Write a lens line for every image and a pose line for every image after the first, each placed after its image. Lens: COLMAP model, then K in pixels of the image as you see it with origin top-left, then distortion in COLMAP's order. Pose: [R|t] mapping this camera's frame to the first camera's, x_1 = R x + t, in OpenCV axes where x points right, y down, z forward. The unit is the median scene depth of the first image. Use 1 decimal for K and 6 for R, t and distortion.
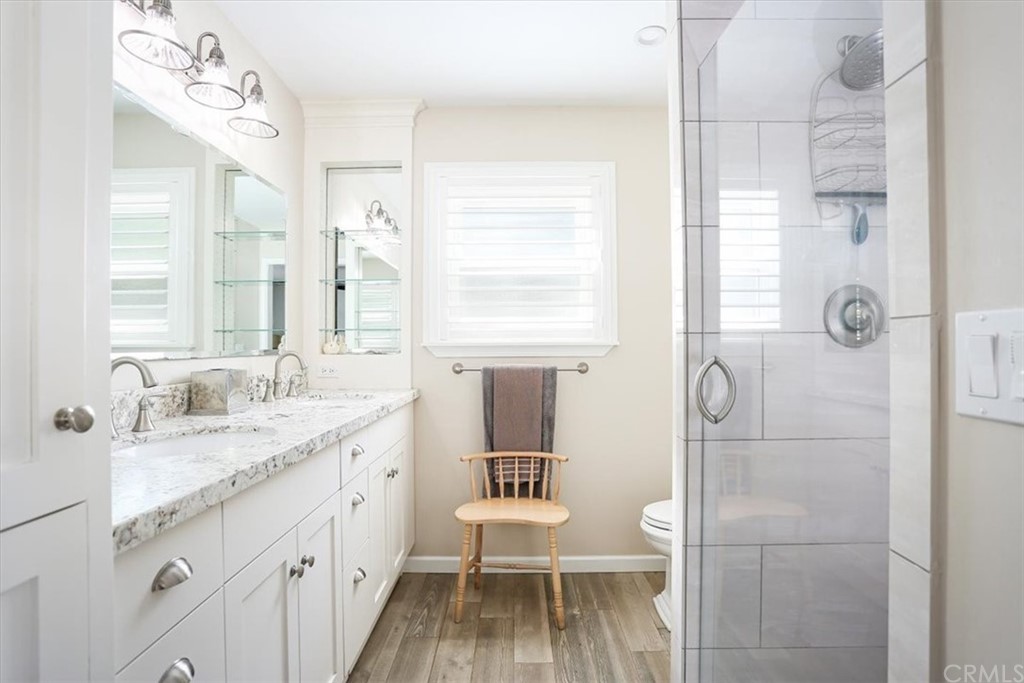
lens RADIAL K [[501.5, 0, 512.0], [0, 501.5, 341.5], [0, 0, 1]] dist [-0.070579, 0.028758]
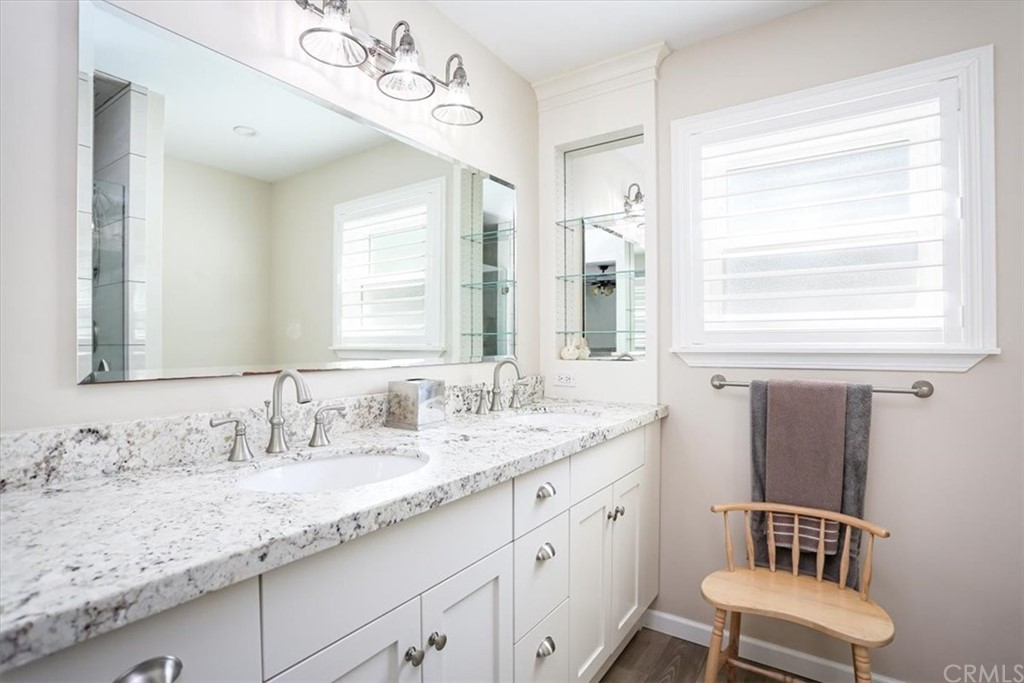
lens RADIAL K [[501.5, 0, 512.0], [0, 501.5, 341.5], [0, 0, 1]] dist [-0.070579, 0.028758]
pose [[0.829997, 0.000759, -0.557767, 0.059709], [0.003097, 0.999977, 0.005969, -0.014944], [0.557759, -0.006681, 0.829976, 0.233136]]
